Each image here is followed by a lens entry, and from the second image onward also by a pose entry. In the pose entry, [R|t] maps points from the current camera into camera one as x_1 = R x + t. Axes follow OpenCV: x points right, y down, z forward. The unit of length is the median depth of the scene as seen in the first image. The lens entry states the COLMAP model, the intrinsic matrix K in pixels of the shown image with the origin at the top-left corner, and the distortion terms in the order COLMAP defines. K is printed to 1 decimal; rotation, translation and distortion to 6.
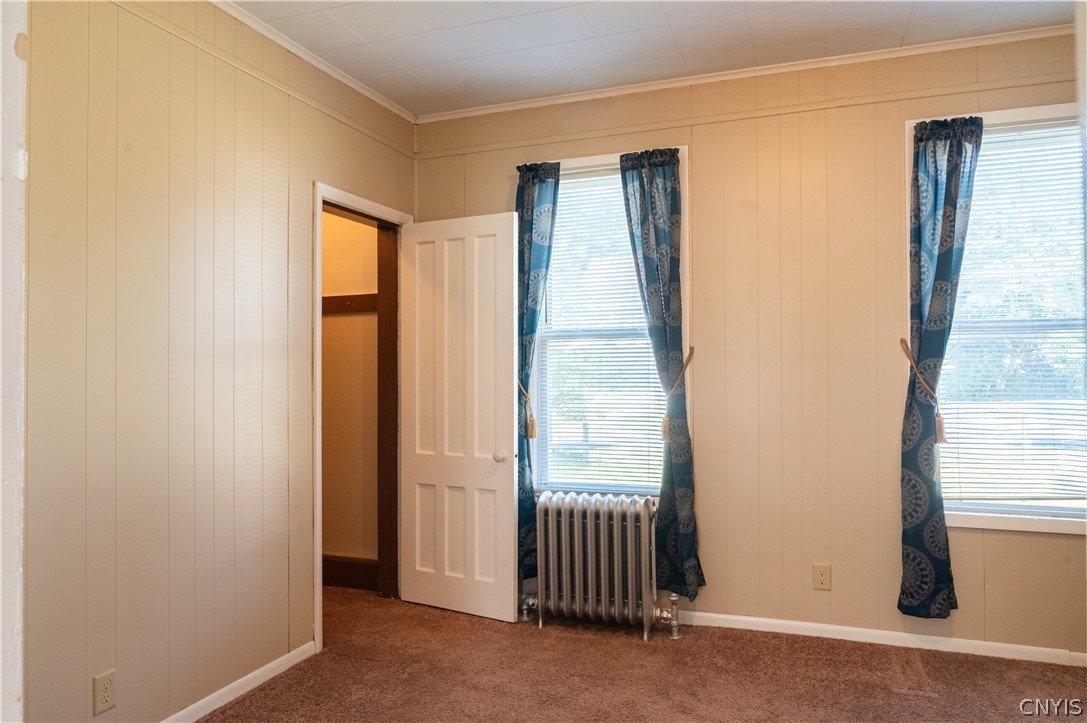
lens RADIAL K [[726.1, 0, 544.7], [0, 726.1, 362.3], [0, 0, 1]] dist [-0.045268, -0.000796]
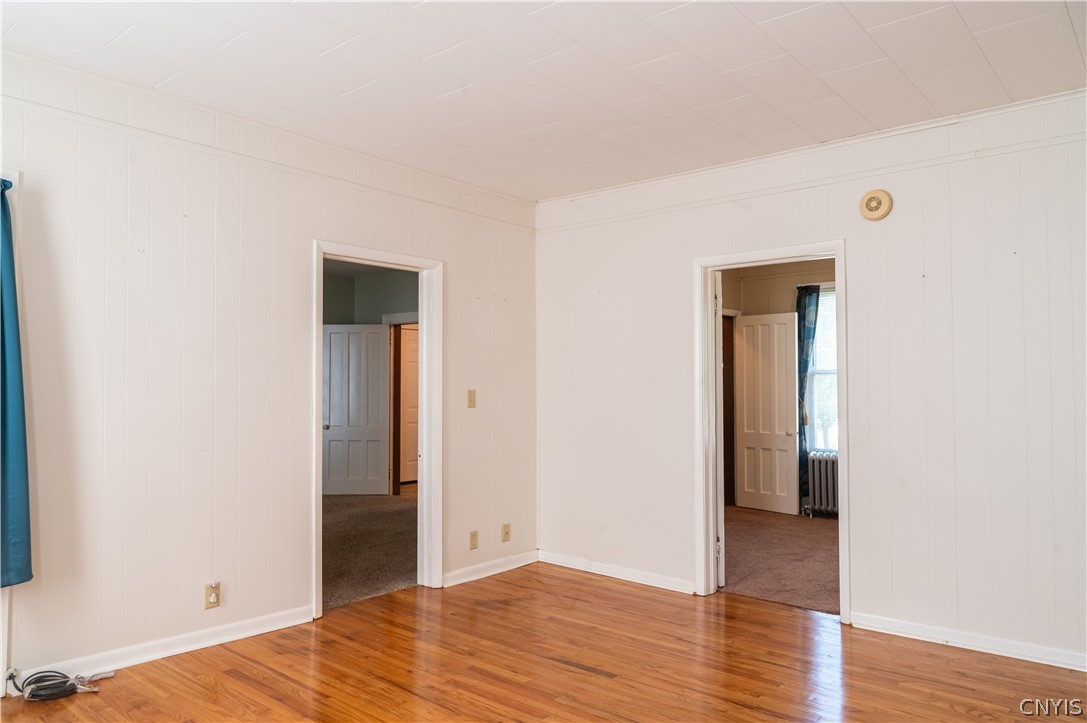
lens RADIAL K [[745.6, 0, 547.3], [0, 745.6, 361.2], [0, 0, 1]] dist [-0.018808, 0.005013]
pose [[0.934526, -0.008949, -0.355782, 0.046207], [0.001205, 0.999758, -0.021983, -0.025347], [0.355893, 0.020115, 0.934310, -1.144259]]
